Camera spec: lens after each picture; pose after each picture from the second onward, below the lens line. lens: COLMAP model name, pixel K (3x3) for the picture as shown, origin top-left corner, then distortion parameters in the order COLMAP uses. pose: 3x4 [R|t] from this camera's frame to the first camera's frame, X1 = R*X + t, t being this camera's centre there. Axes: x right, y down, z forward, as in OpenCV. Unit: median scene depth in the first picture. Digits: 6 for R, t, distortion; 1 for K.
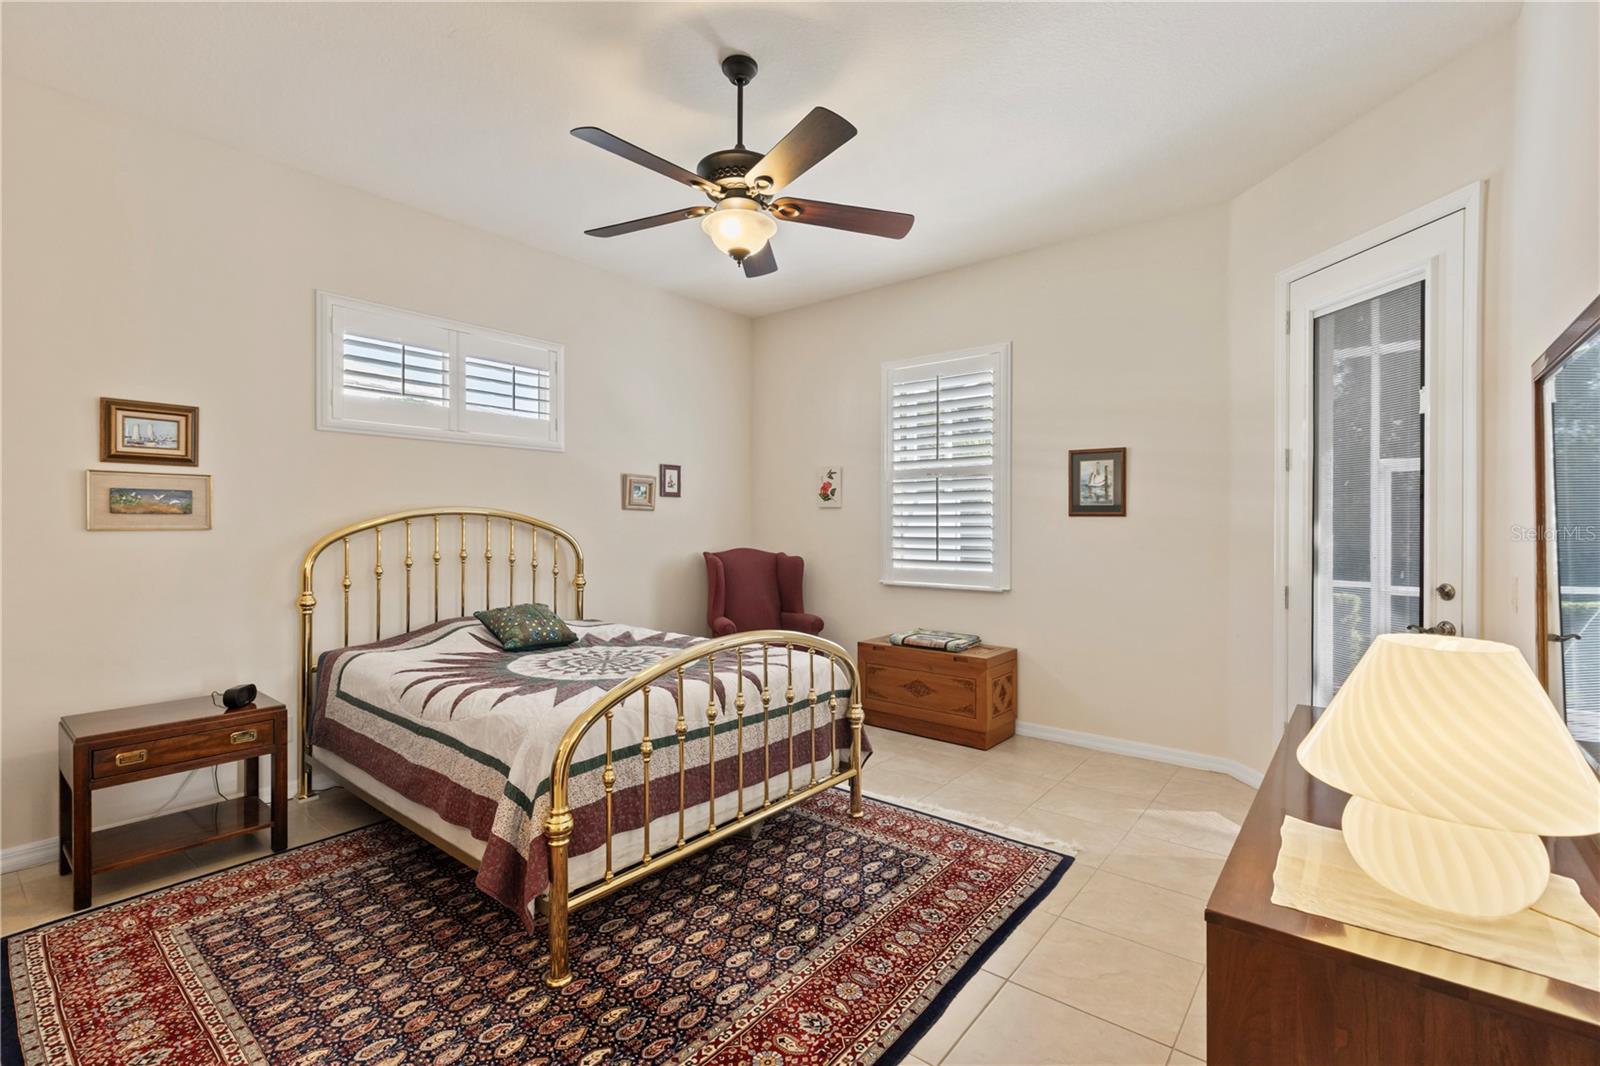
lens RADIAL K [[725.1, 0, 800.0], [0, 725.1, 531.0], [0, 0, 1]] dist [0.003516, 0.000086]
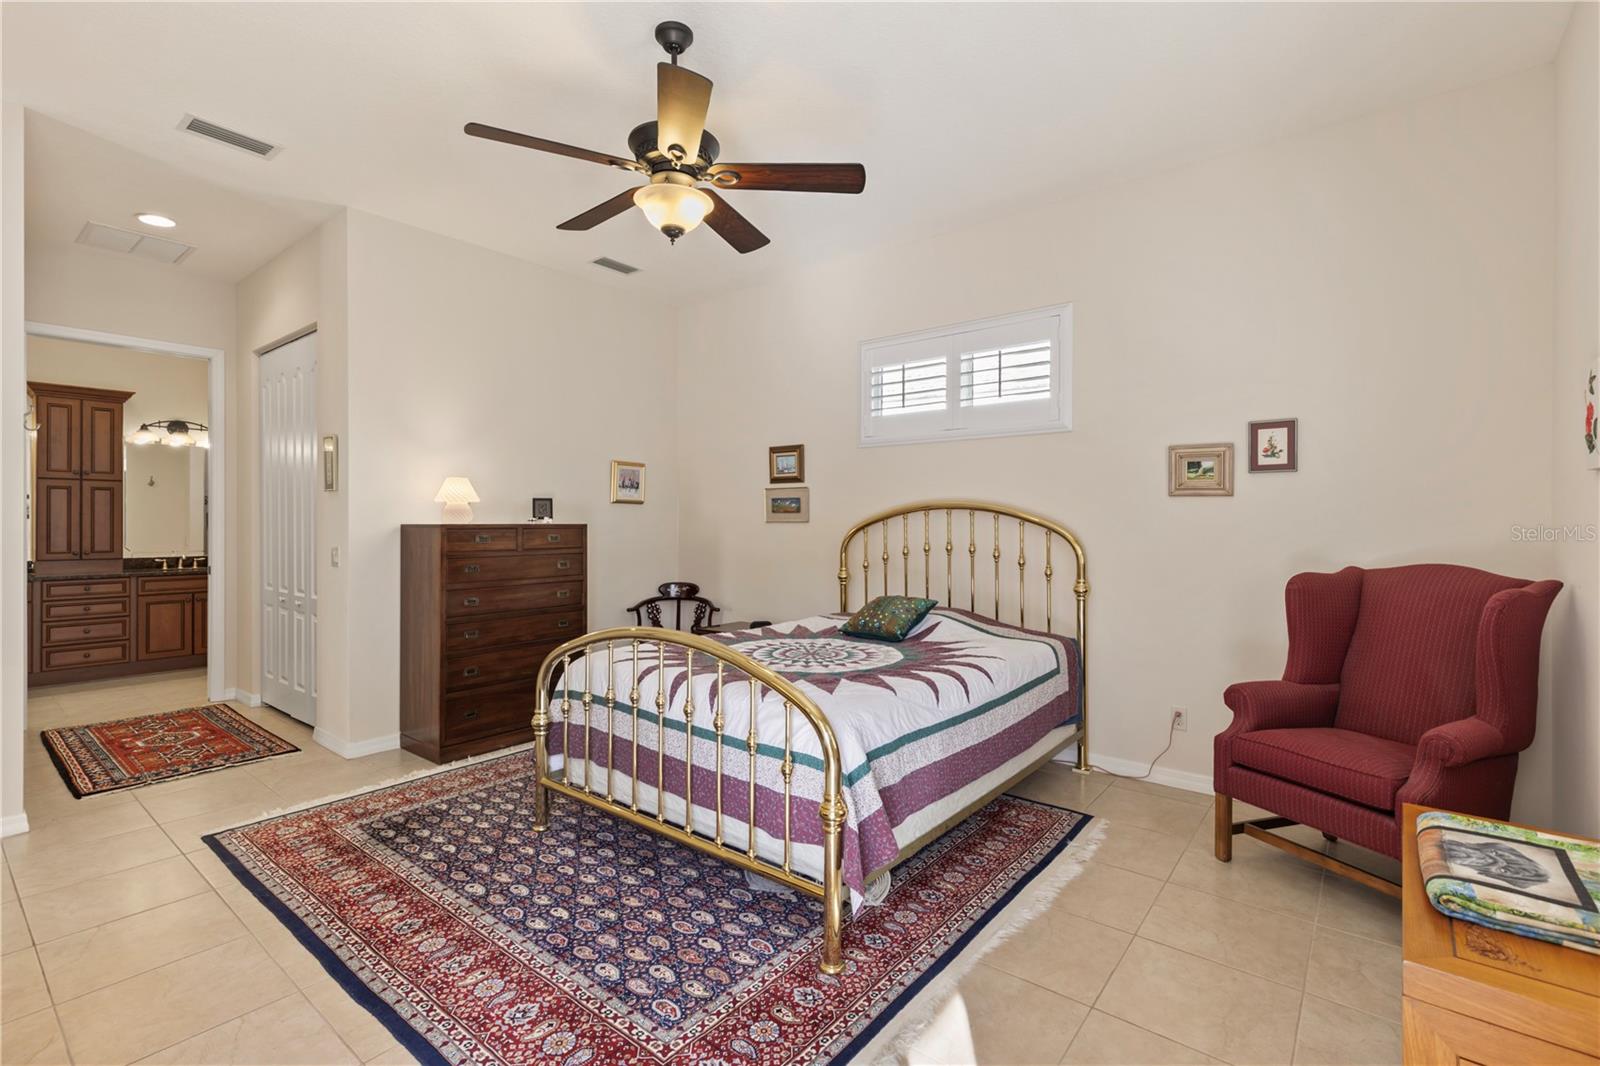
lens RADIAL K [[736.6, 0, 794.7], [0, 736.6, 518.2], [0, 0, 1]] dist [0.025880, -0.000472]
pose [[-0.020882, -0.002995, -0.999777, 0.858973], [-0.007110, 0.999971, -0.002847, -0.006537], [0.999757, 0.007049, -0.020902, 1.136935]]
